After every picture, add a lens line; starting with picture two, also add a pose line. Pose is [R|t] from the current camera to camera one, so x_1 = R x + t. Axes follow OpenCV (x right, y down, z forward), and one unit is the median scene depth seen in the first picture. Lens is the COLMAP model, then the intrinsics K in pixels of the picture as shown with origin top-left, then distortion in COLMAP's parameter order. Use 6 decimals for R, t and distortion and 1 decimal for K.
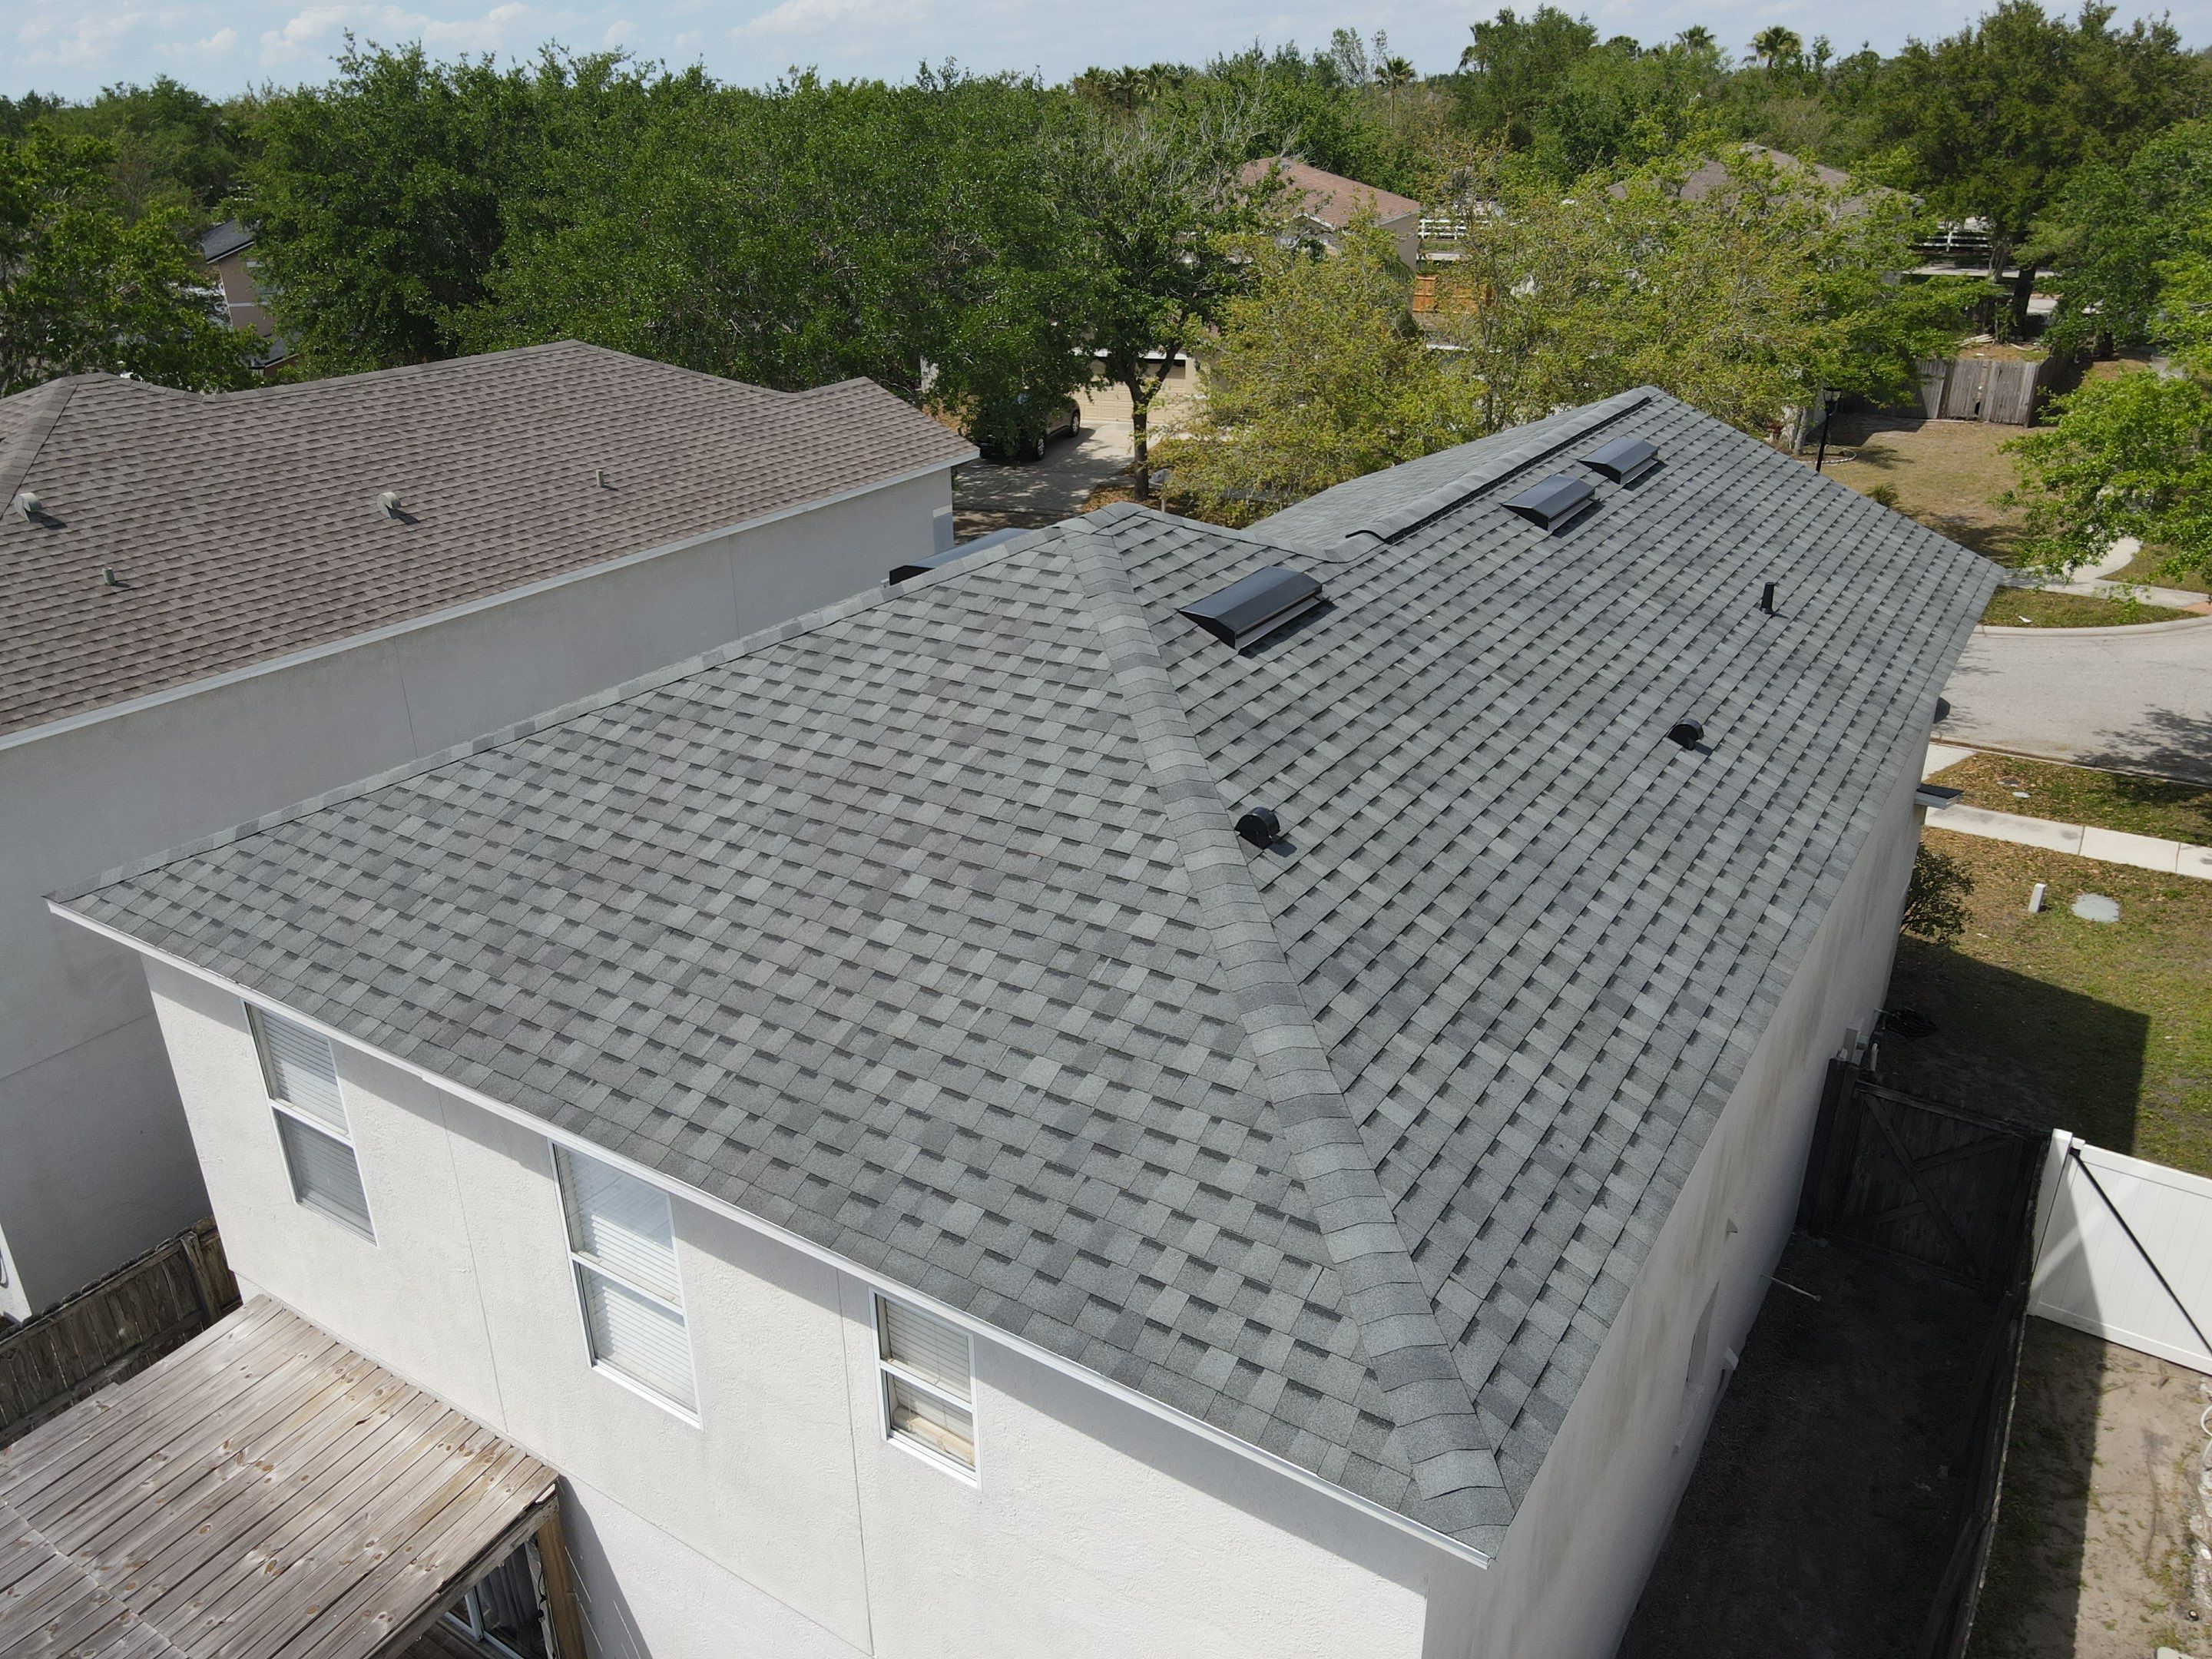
lens RADIAL K [[1629.4, 0, 1056.7], [0, 1629.4, 807.0], [0, 0, 1]] dist [0.000051, 0.011442]
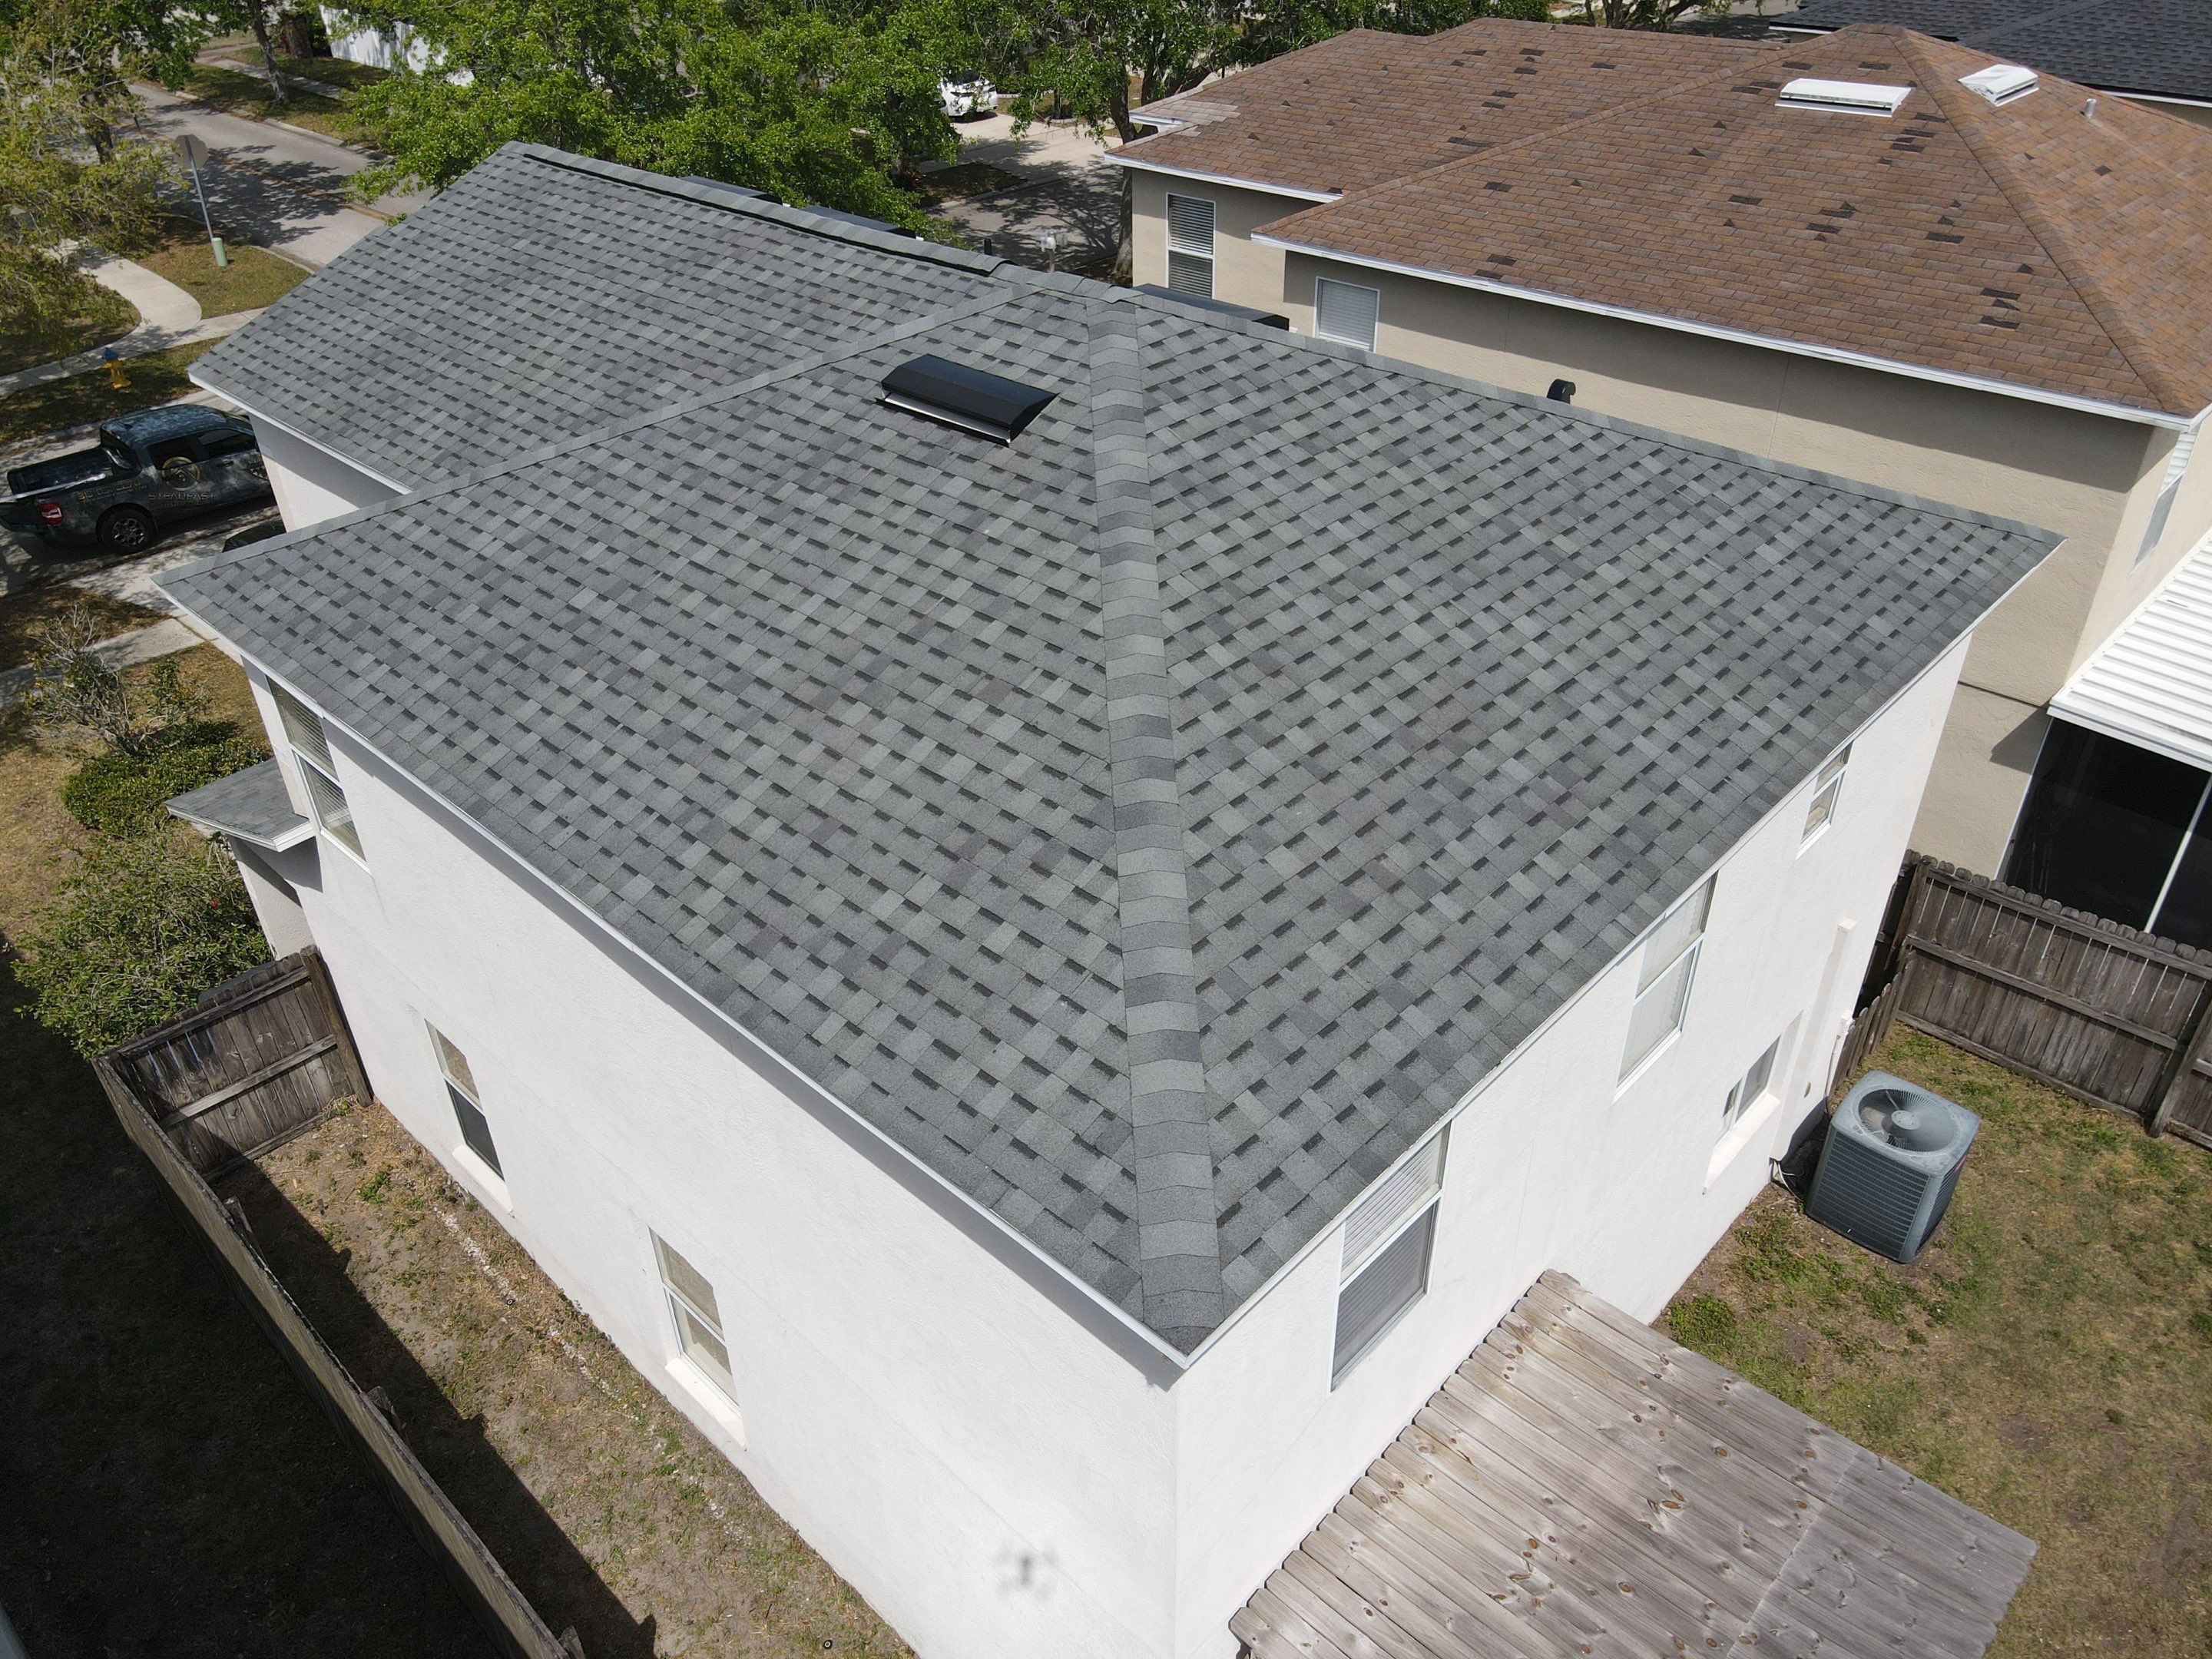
lens RADIAL K [[1629.4, 0, 1073.5], [0, 1629.4, 815.2], [0, 0, 1]] dist [0.000051, 0.011442]
pose [[0.178358, -0.532613, 0.827353, -1.160390], [0.416107, 0.802777, 0.427089, -0.419434], [-0.891652, 0.268093, 0.364806, 0.899730]]
